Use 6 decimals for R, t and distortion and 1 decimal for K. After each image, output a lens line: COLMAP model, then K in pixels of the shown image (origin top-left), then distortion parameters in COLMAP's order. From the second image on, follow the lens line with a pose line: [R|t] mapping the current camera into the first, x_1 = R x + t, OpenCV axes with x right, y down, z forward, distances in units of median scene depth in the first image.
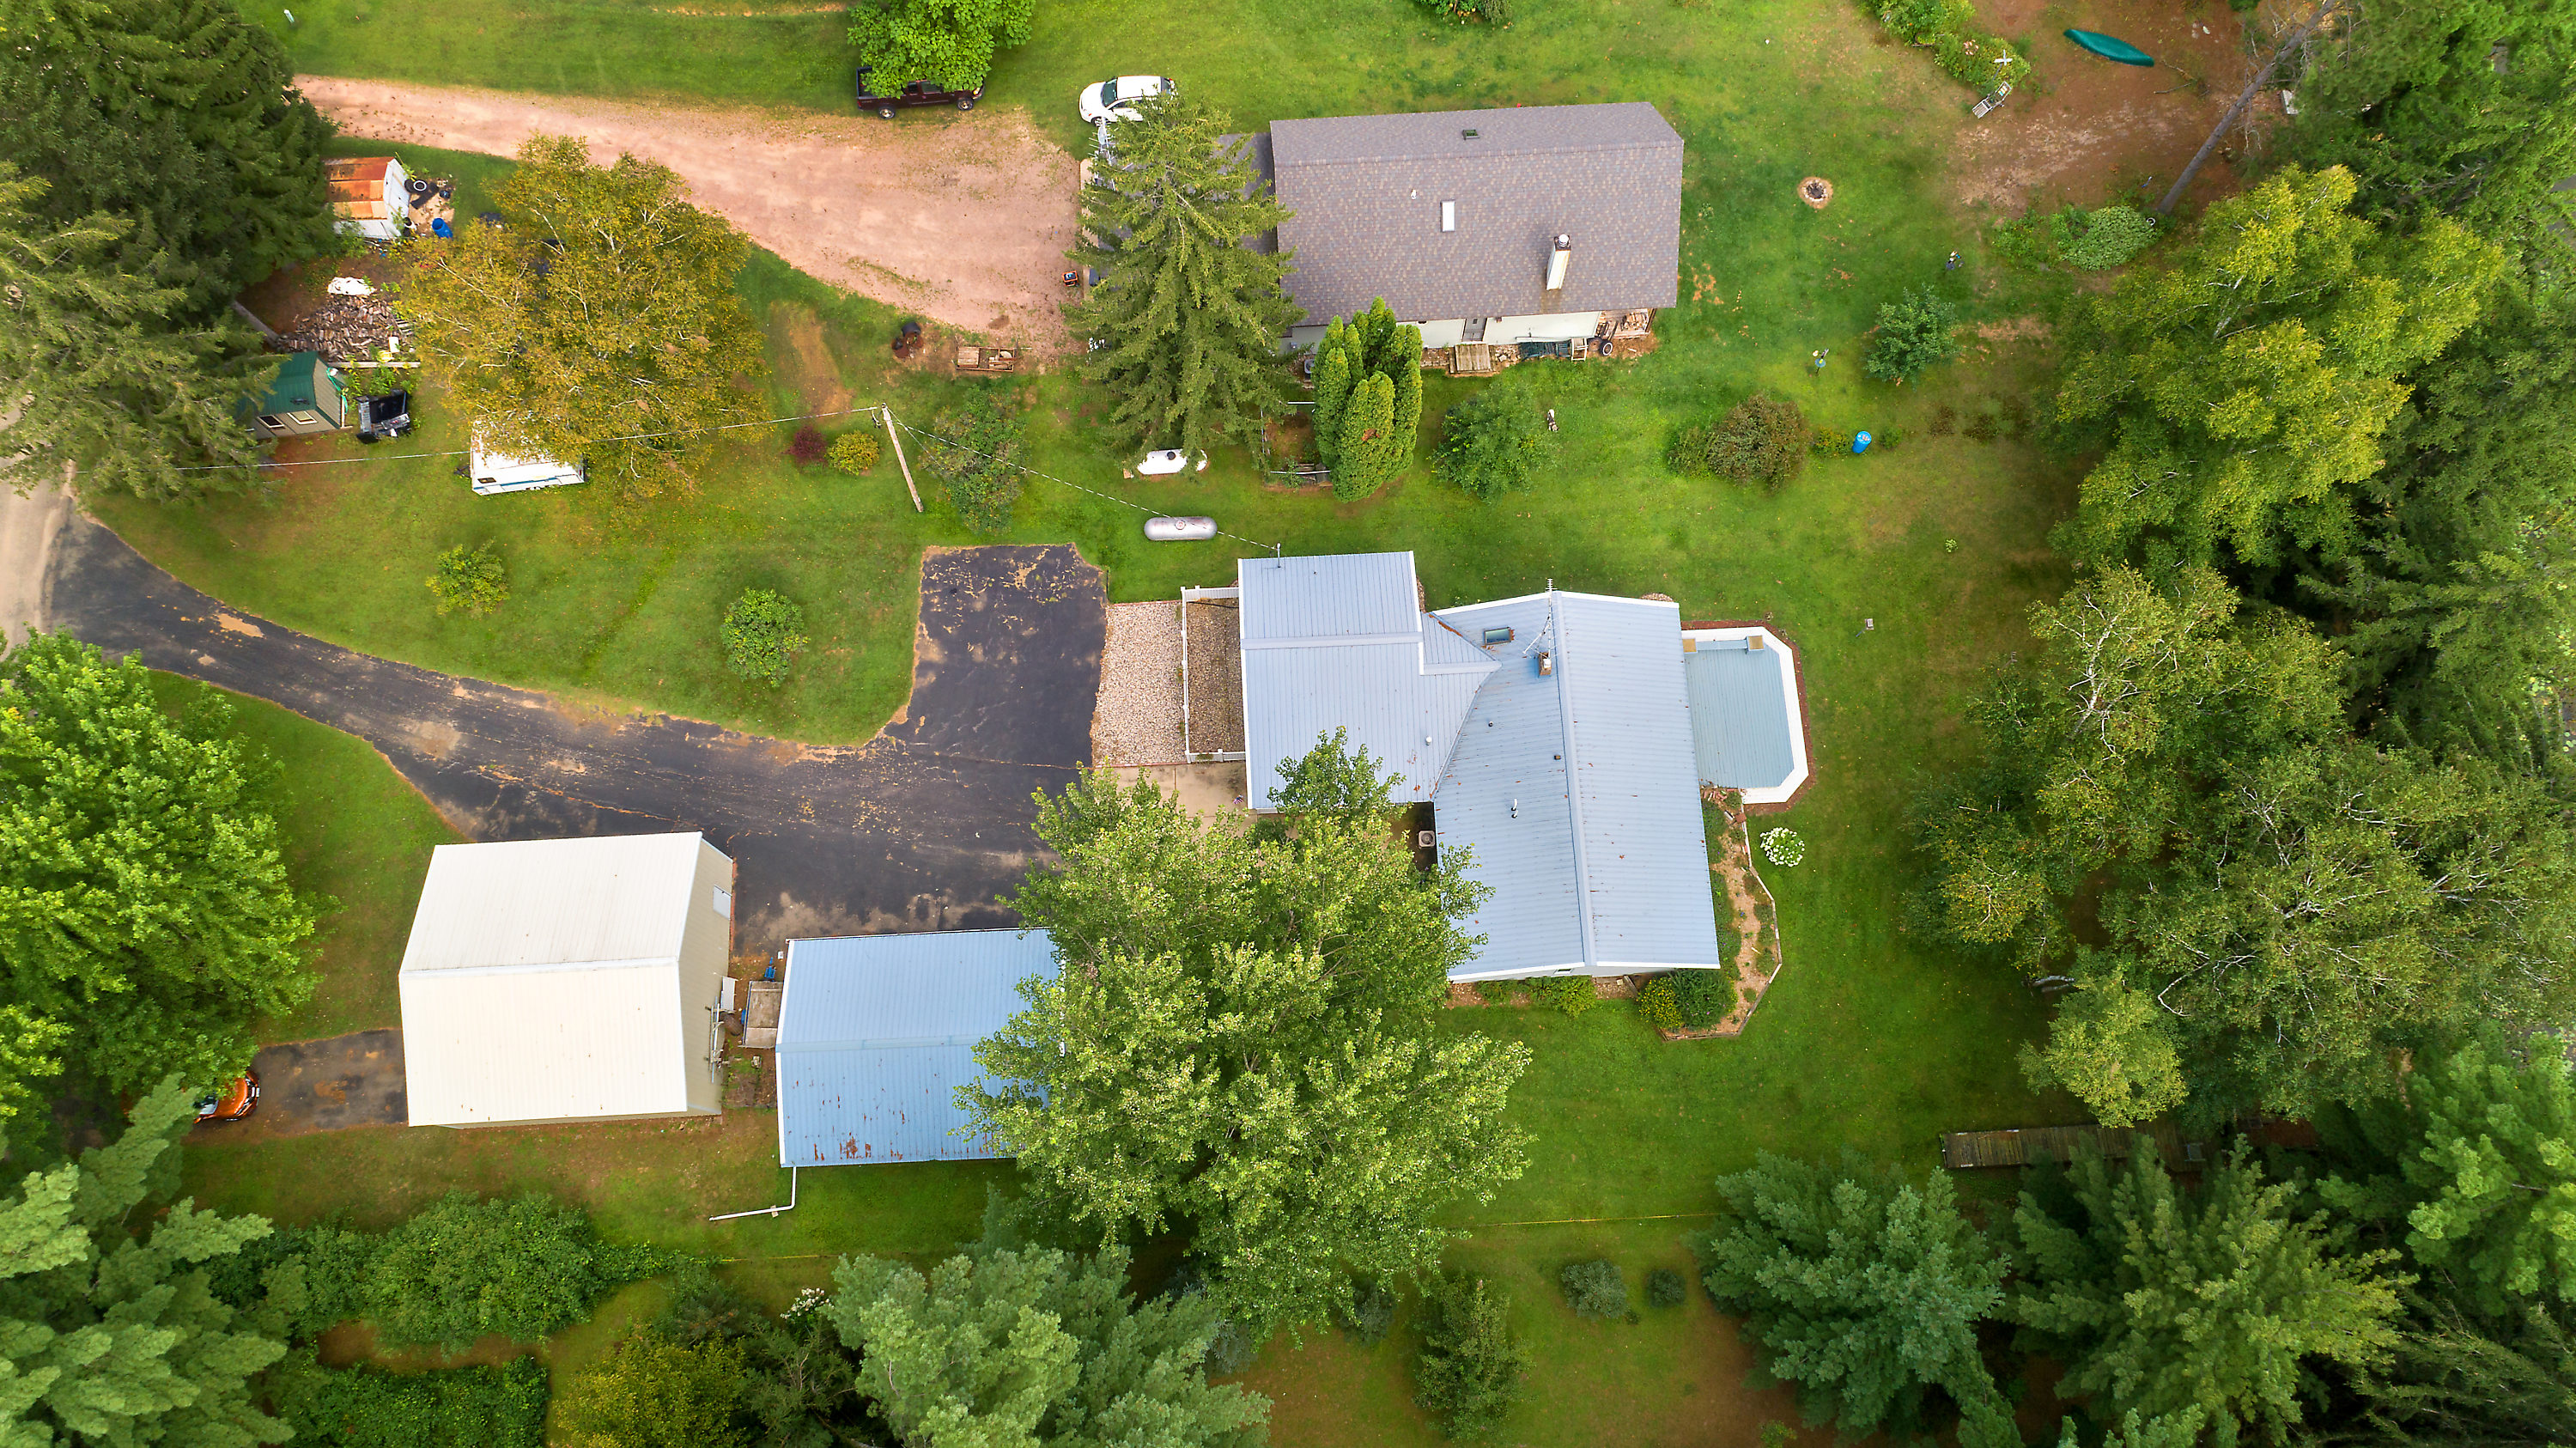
lens RADIAL K [[1727.8, 0, 1288.0], [0, 1727.8, 724.0], [0, 0, 1]] dist [-0.005820, 0.003607]
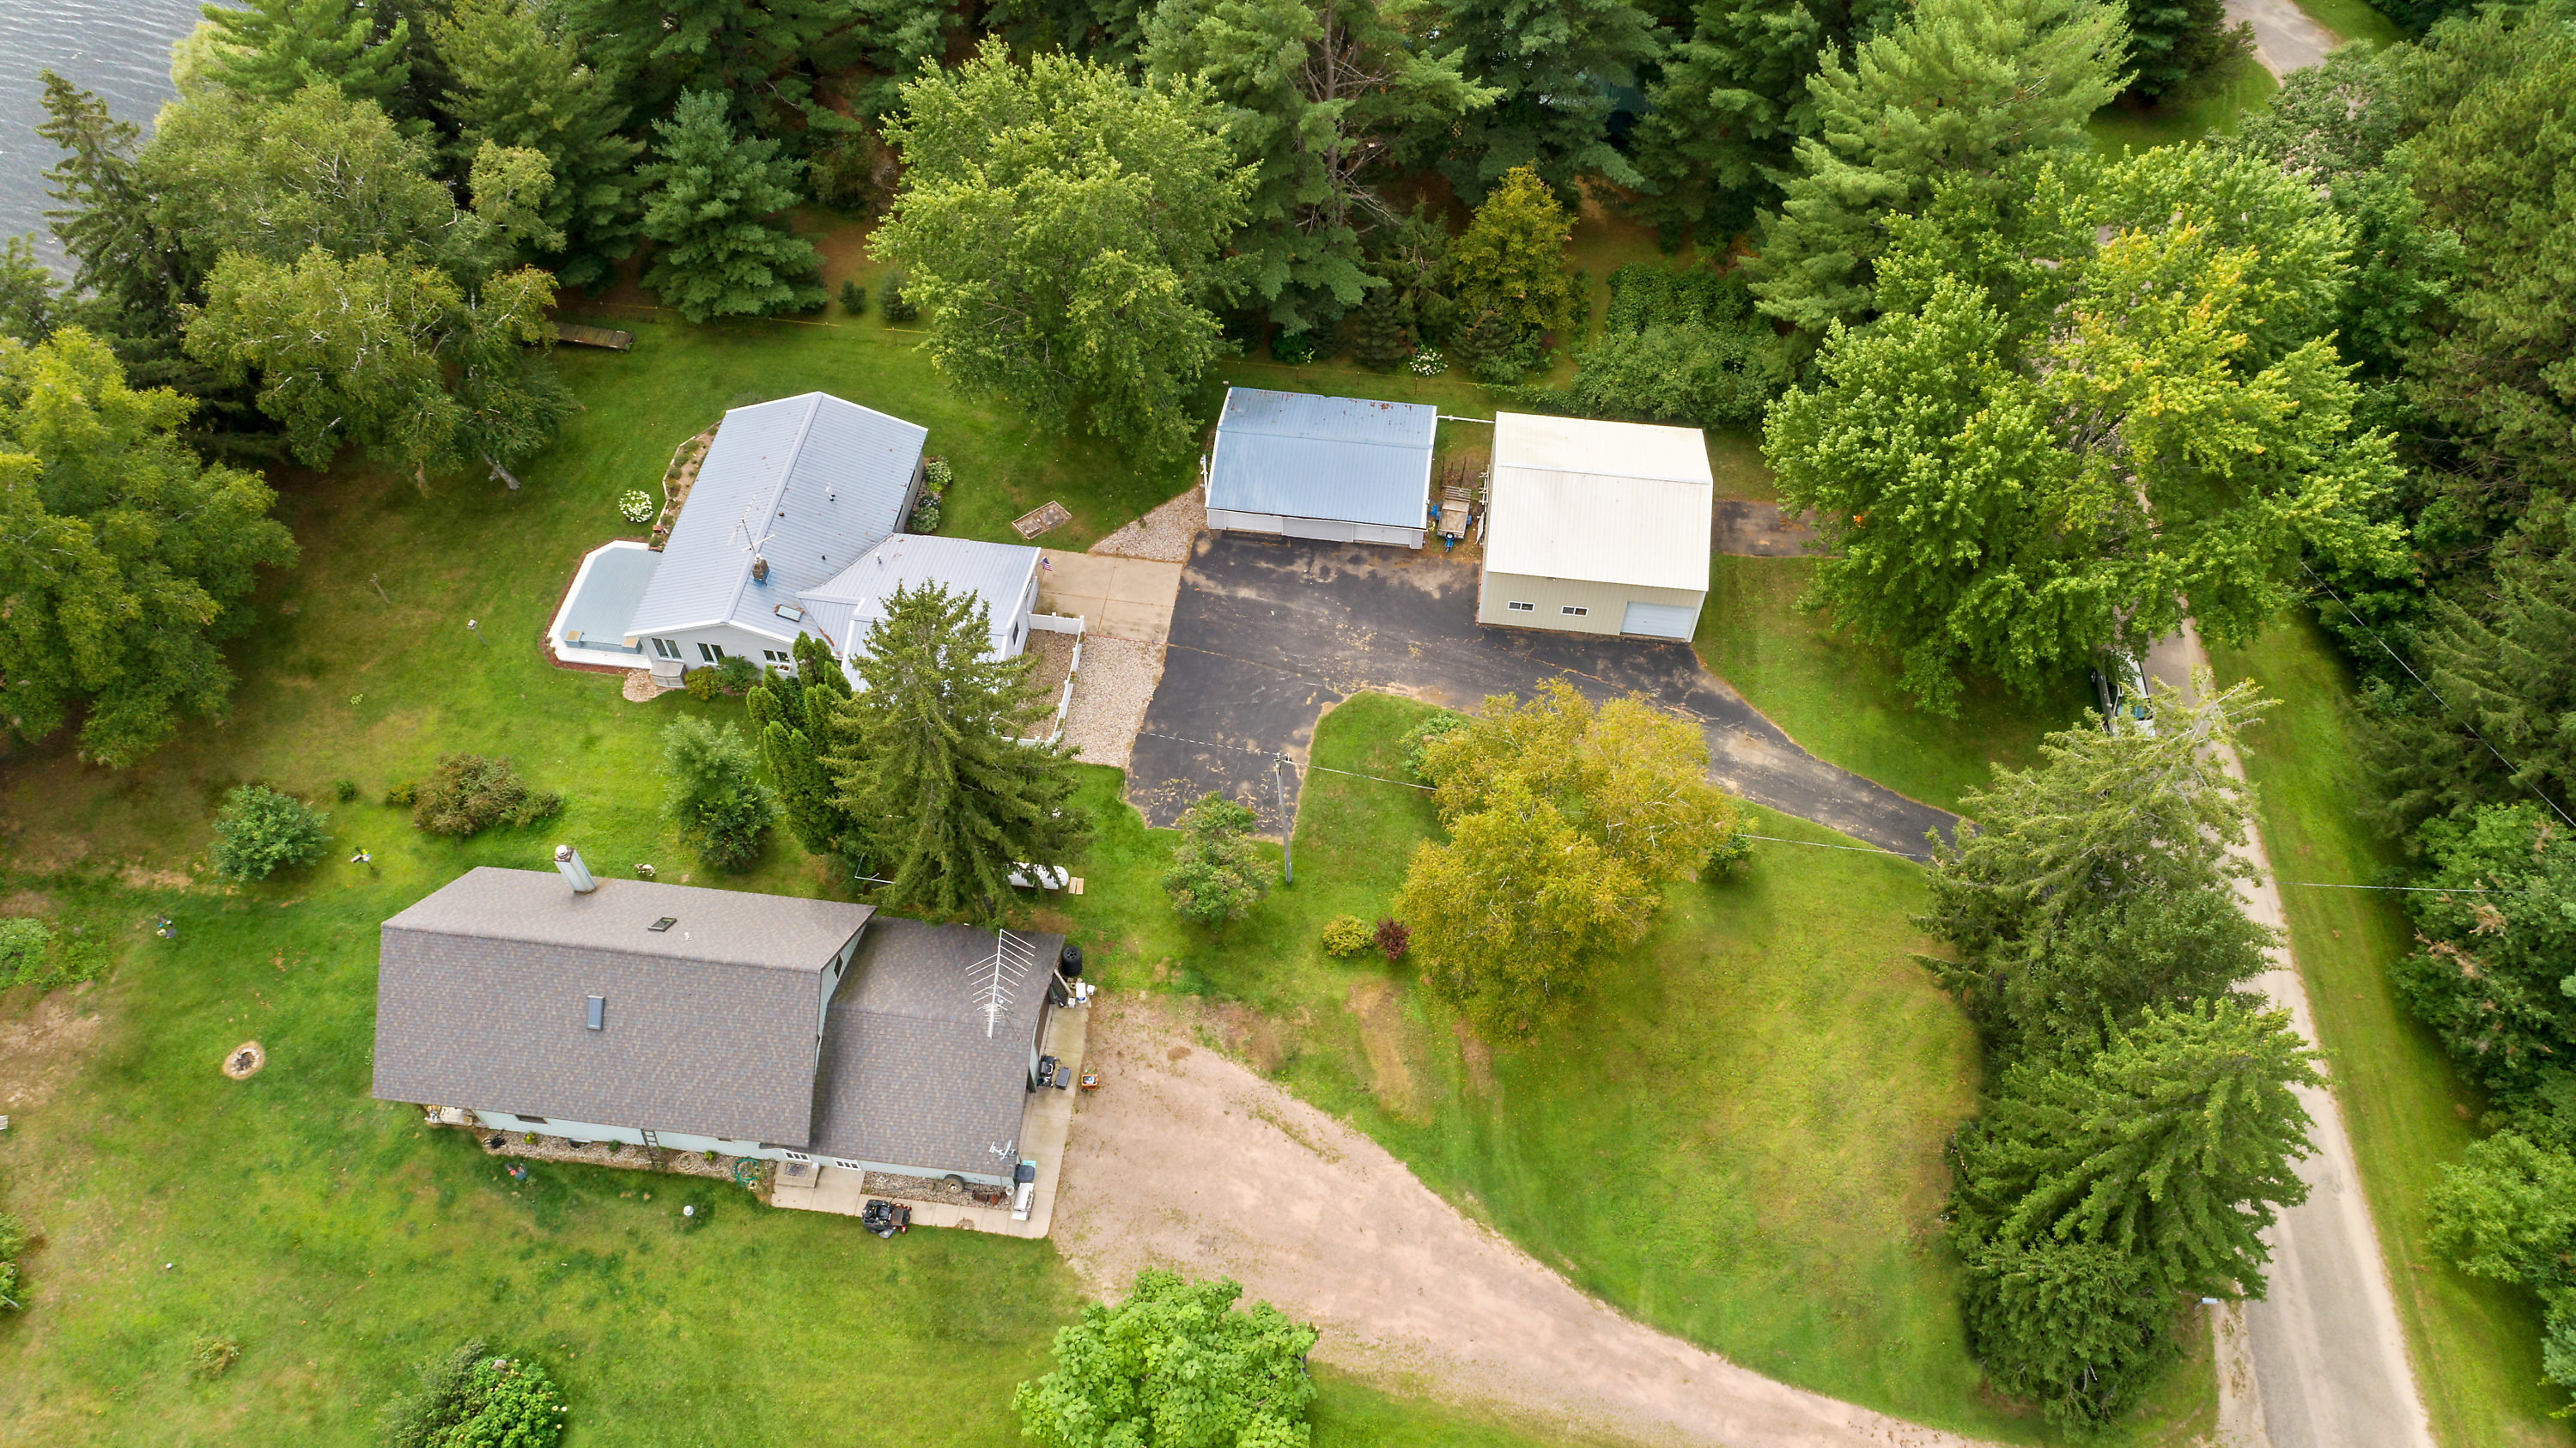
lens RADIAL K [[1727.8, 0, 1288.0], [0, 1727.8, 724.0], [0, 0, 1]] dist [-0.005820, 0.003607]
pose [[-0.985904, -0.134095, 0.100056, -0.310454], [0.160315, -0.586019, 0.794280, -0.897292], [-0.047874, 0.799125, 0.599256, 0.338534]]
